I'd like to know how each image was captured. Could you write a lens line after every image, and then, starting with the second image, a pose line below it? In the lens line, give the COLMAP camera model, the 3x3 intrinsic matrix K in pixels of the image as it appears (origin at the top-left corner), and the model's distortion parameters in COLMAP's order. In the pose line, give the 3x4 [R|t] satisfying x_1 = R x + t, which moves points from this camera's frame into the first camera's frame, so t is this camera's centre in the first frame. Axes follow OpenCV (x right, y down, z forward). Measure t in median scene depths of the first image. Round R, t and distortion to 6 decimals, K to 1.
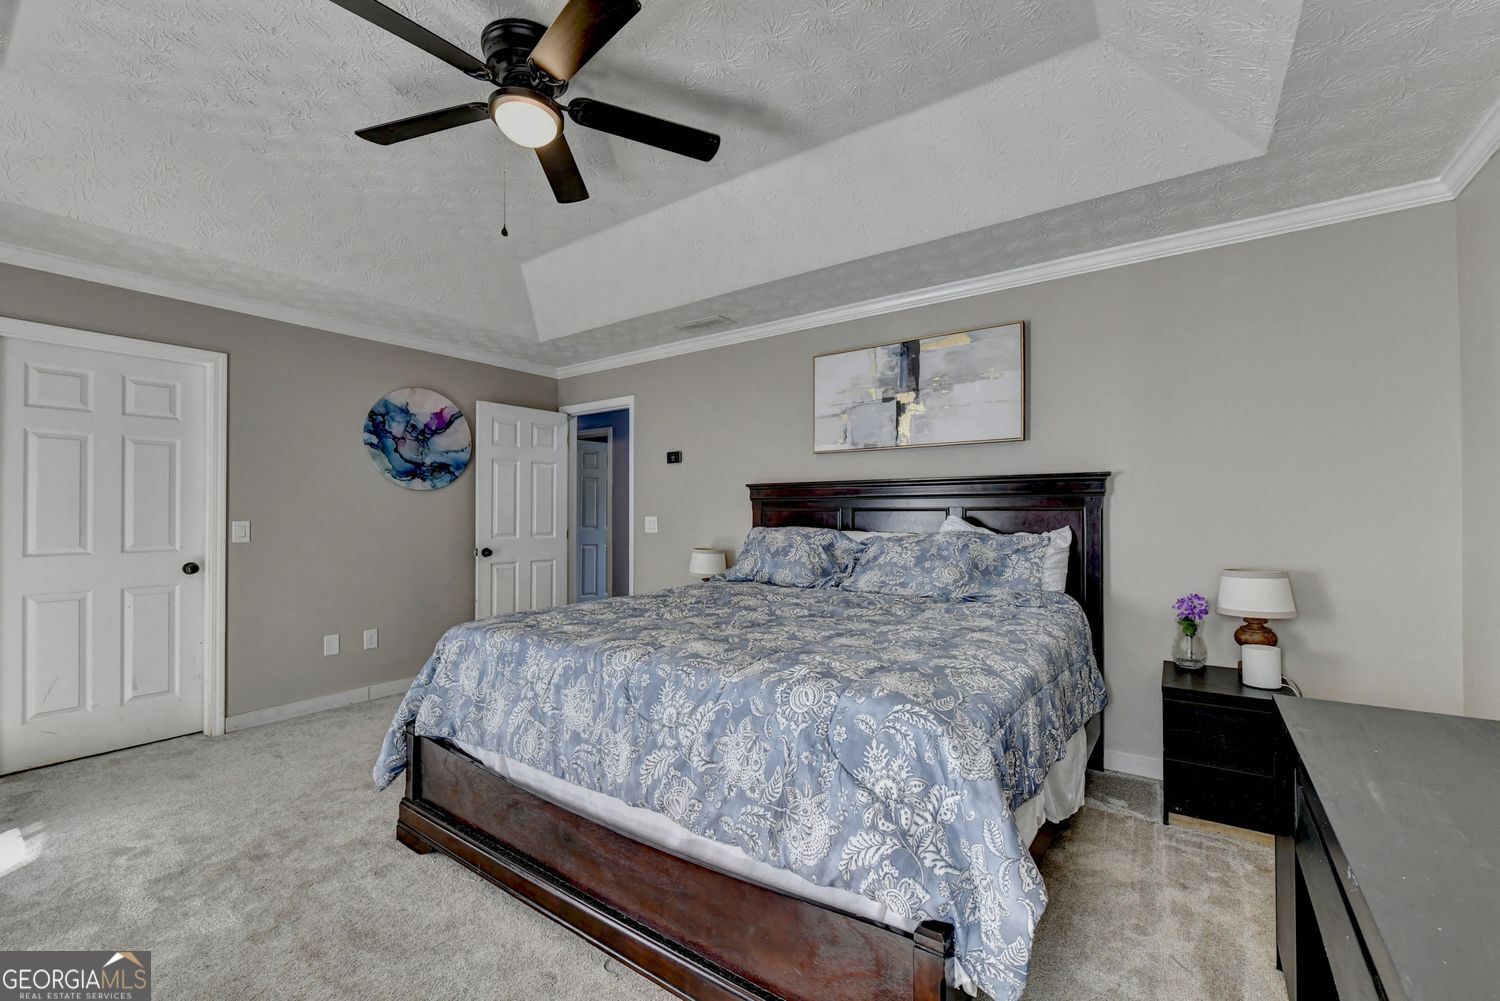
lens RADIAL K [[622.0, 0, 762.8], [0, 622.0, 501.6], [0, 0, 1]] dist [-0.007939, -0.000755]
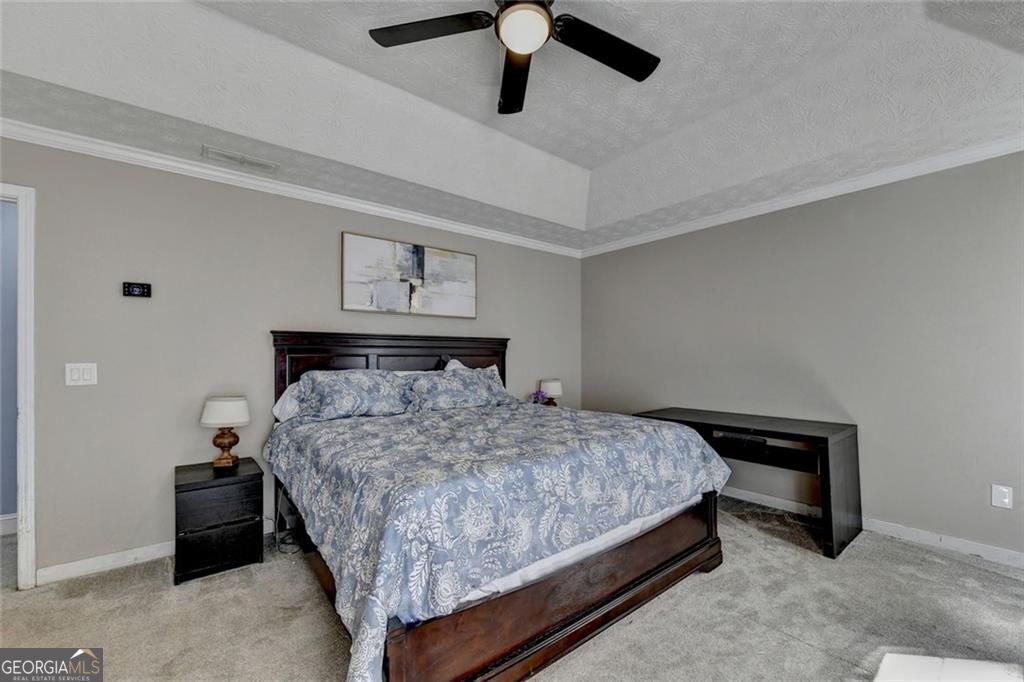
lens RADIAL K [[424.6, 0, 525.6], [0, 424.6, 353.3], [0, 0, 1]] dist [-0.007939, -0.000755]
pose [[0.252073, 0.008404, 0.967672, -0.704442], [-0.018431, 0.999823, -0.003882, 0.006184], [-0.967533, -0.016856, 0.252183, 0.474305]]
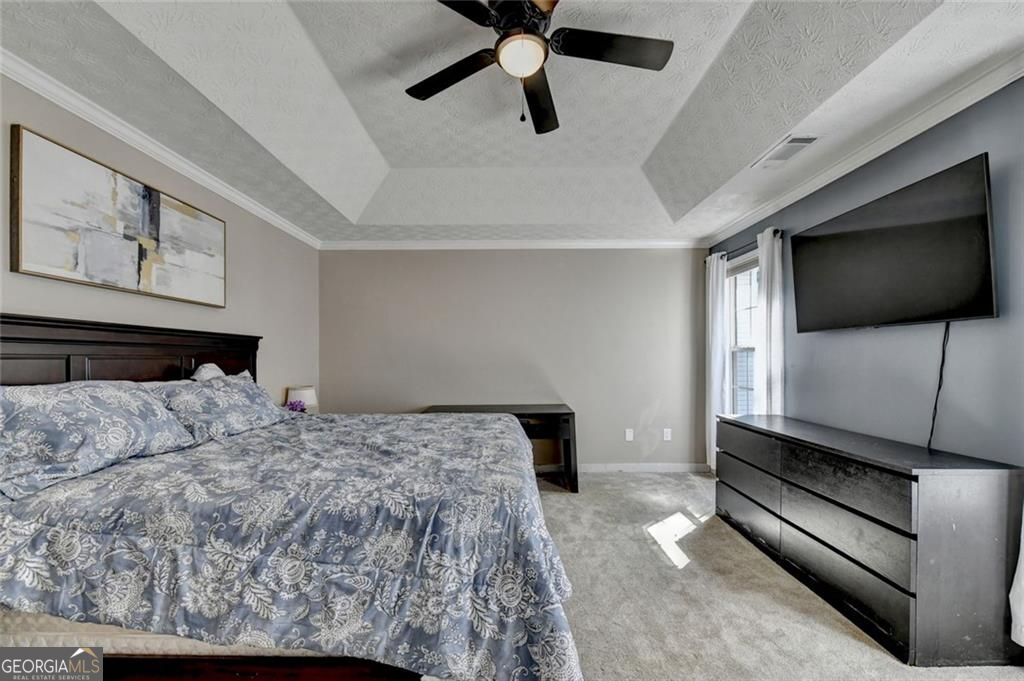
lens RADIAL K [[417.5, 0, 530.5], [0, 417.5, 353.9], [0, 0, 1]] dist [-0.009477, -0.000236]
pose [[-0.607046, 0.015009, 0.794525, -0.649867], [-0.009105, 0.999625, -0.025841, 0.017526], [-0.794615, -0.022921, -0.606681, 0.910384]]
